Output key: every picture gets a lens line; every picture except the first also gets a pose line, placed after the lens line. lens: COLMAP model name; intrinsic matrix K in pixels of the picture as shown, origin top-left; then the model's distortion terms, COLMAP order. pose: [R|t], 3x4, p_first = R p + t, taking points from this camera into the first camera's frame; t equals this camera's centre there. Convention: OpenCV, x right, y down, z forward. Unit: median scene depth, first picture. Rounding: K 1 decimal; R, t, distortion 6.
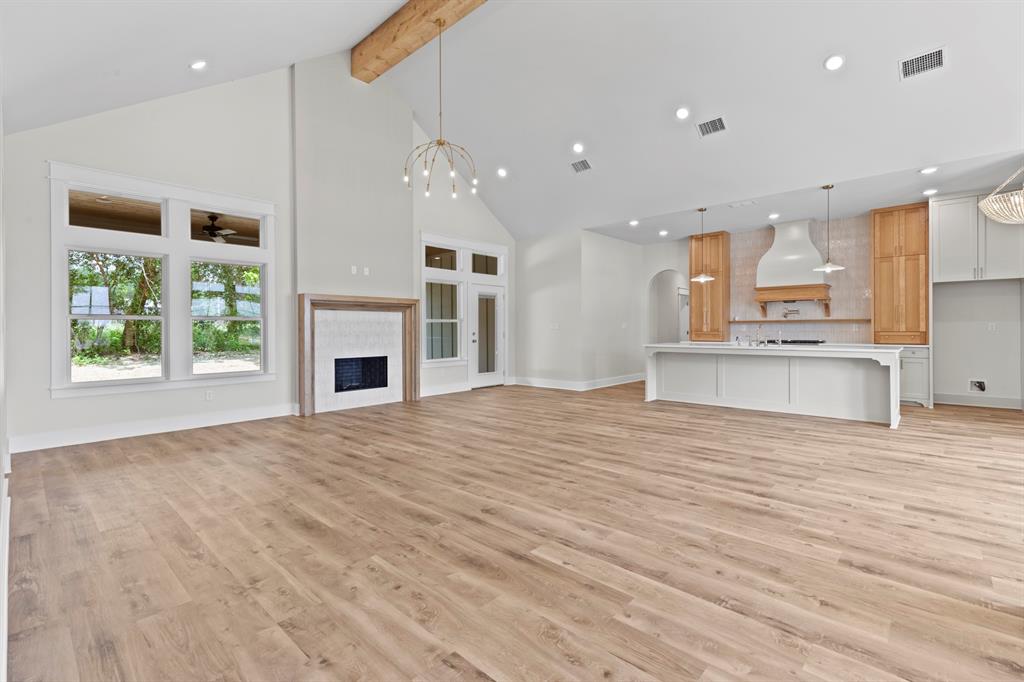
lens RADIAL K [[462.9, 0, 514.2], [0, 462.9, 328.7], [0, 0, 1]] dist [0.008148, -0.001192]
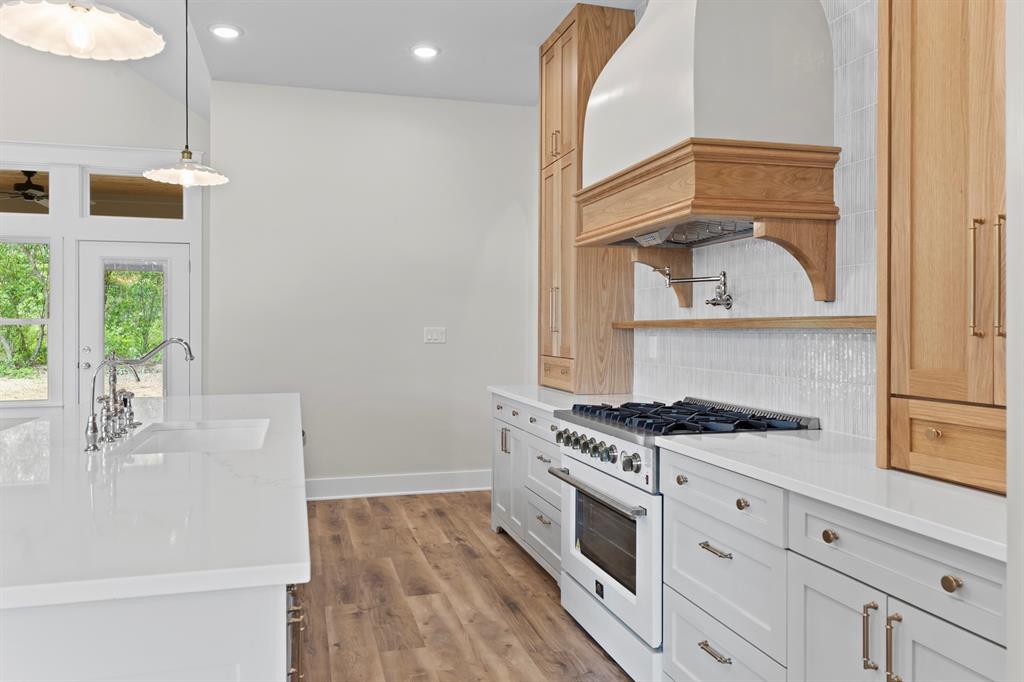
lens RADIAL K [[741.8, 0, 512.0], [0, 741.8, 333.4], [0, 0, 1]] dist [-0.005749, -0.000430]
pose [[0.844126, 0.000614, -0.536145, 0.908838], [0.004566, 0.999955, 0.008333, -0.019161], [0.536126, -0.009482, 0.844085, 0.812014]]
